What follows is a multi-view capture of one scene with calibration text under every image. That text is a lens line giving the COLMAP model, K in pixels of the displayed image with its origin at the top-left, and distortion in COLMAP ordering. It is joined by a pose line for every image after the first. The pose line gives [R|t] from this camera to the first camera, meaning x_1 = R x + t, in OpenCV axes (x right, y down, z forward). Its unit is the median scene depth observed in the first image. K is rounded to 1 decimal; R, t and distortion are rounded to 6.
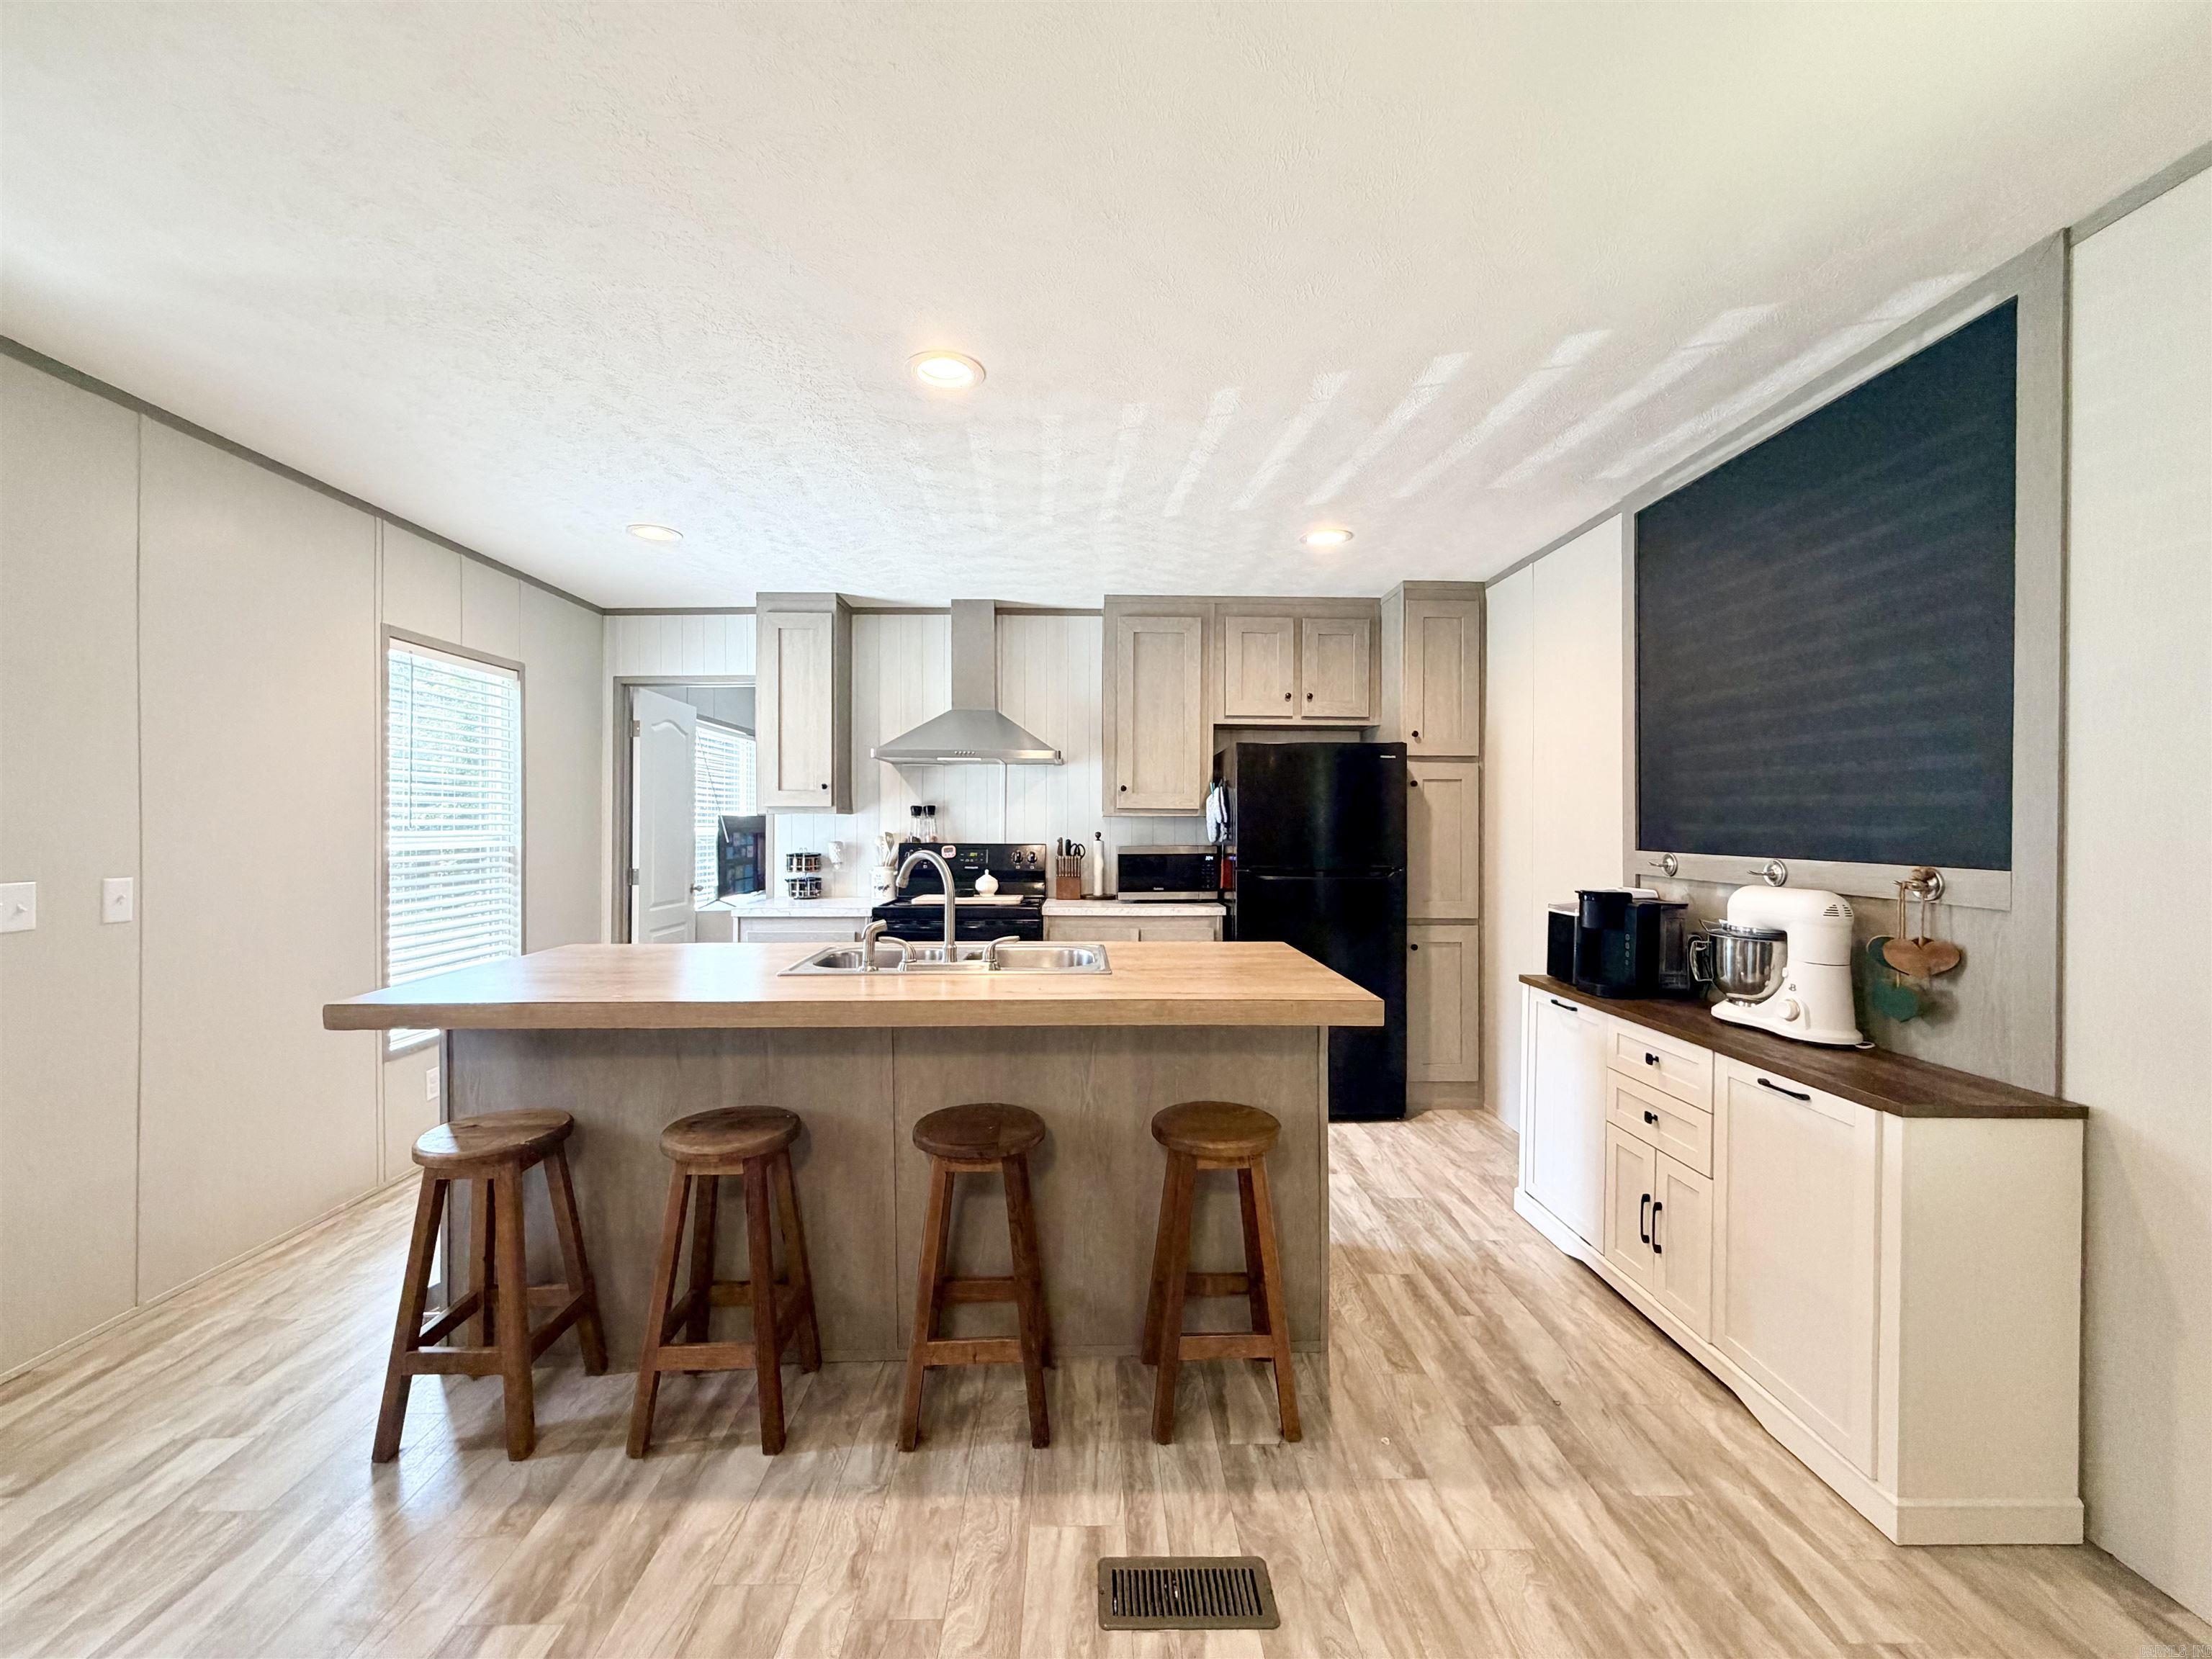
lens RADIAL K [[879.8, 0, 1095.8], [0, 879.8, 828.6], [0, 0, 1]] dist [-0.001840, -0.000056]
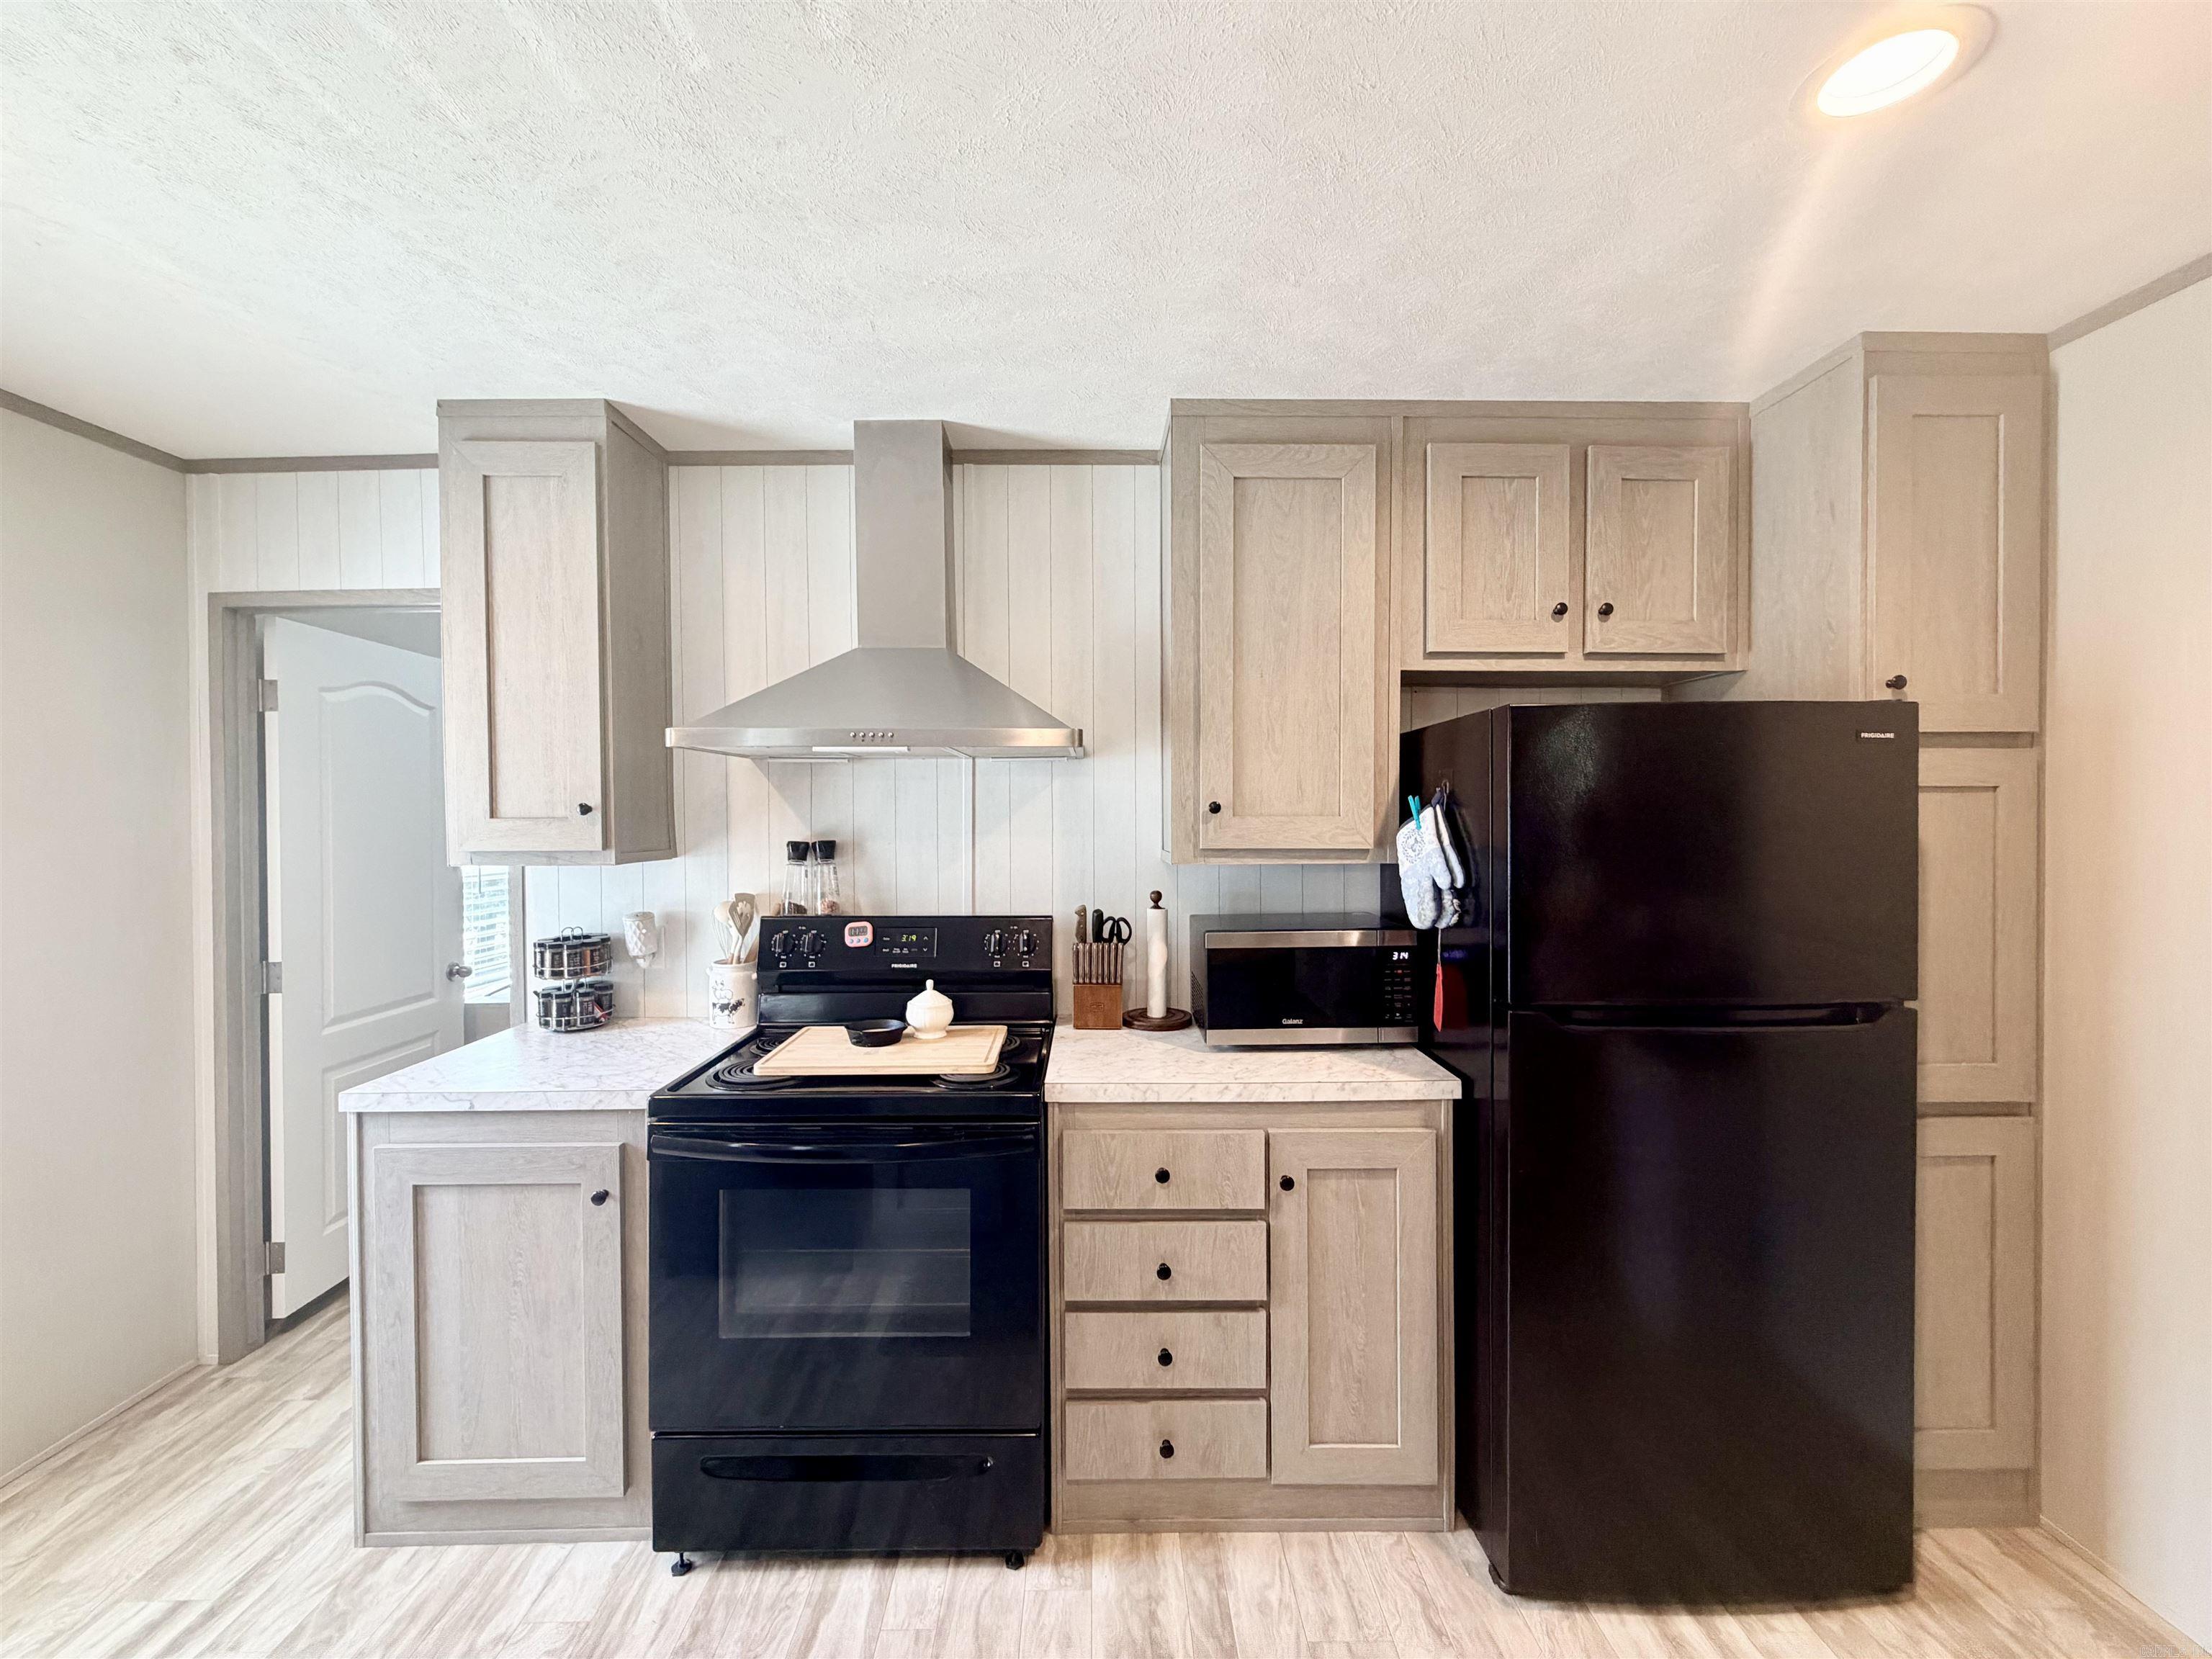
lens RADIAL K [[879.8, 0, 1112.1], [0, 879.8, 827.1], [0, 0, 1]] dist [-0.001840, -0.000056]
pose [[0.999957, -0.009324, 0.000226, -0.023129], [0.009318, 0.999790, 0.018273, -0.042893], [-0.000396, -0.018270, 0.999833, 0.508142]]
